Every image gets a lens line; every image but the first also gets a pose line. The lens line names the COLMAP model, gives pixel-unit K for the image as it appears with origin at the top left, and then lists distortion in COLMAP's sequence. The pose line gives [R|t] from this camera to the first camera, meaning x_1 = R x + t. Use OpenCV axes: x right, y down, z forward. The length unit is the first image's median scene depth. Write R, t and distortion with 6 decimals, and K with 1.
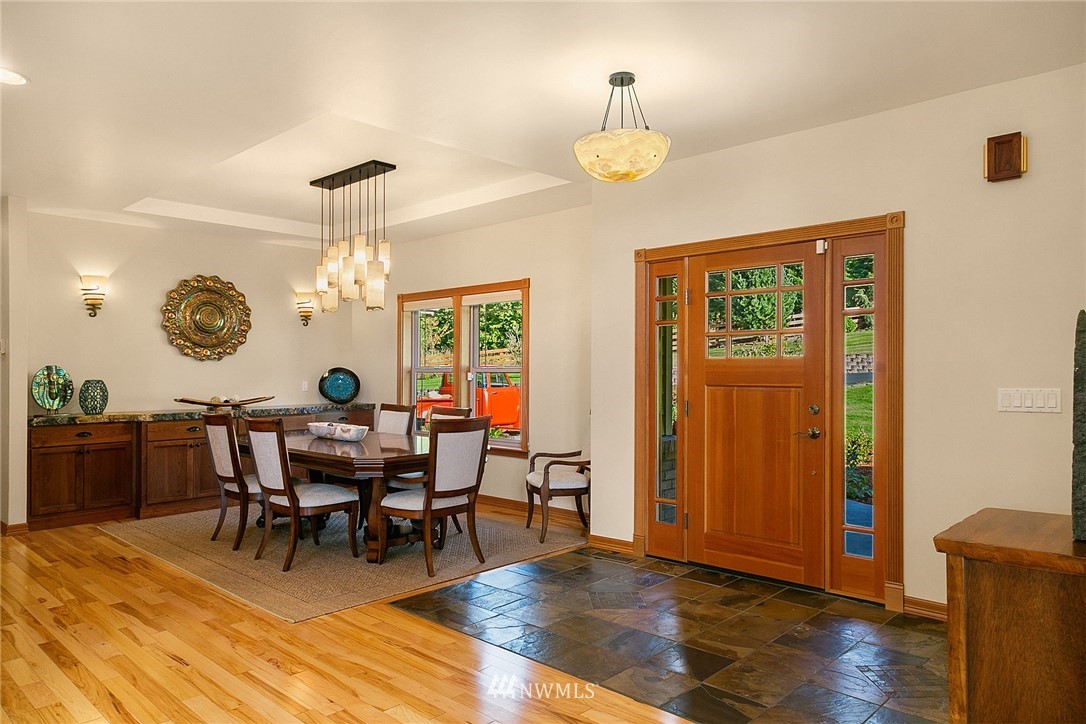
lens RADIAL K [[737.3, 0, 543.0], [0, 737.3, 362.0], [0, 0, 1]] dist [0.003059, 0.002650]
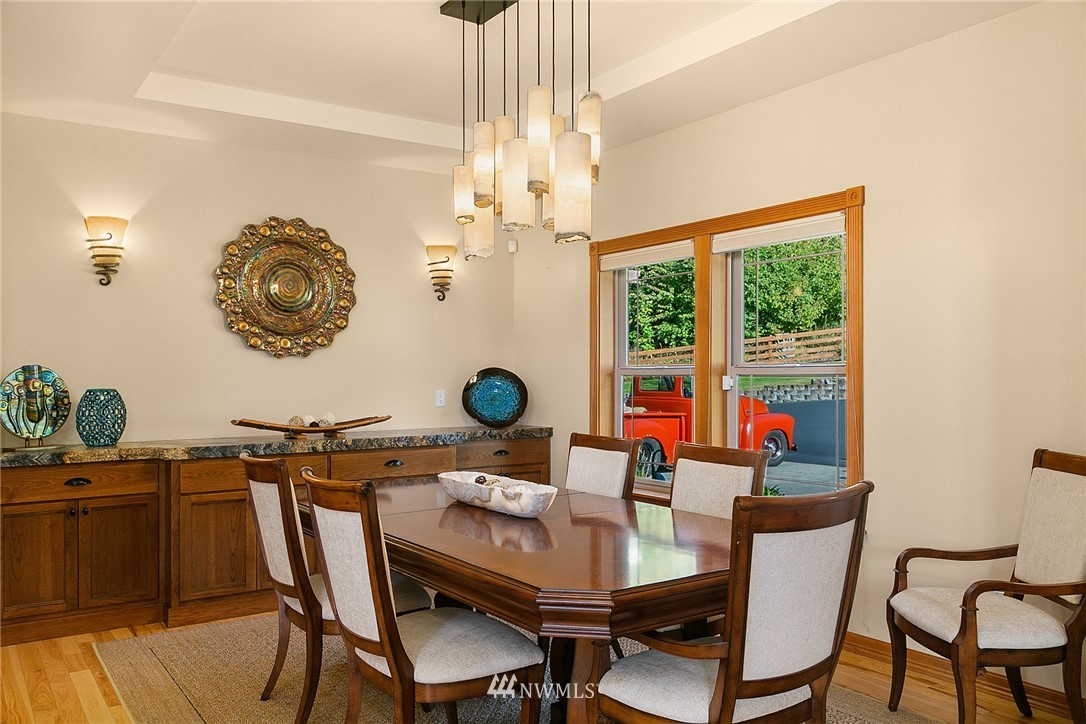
lens RADIAL K [[885.0, 0, 543.0], [0, 885.0, 362.0], [0, 0, 1]] dist [0.018580, -0.002276]
pose [[0.977999, -0.005221, -0.208546, -0.102667], [0.004826, 0.999985, -0.002400, 0.005569], [0.208556, 0.001341, 0.978010, 0.356246]]
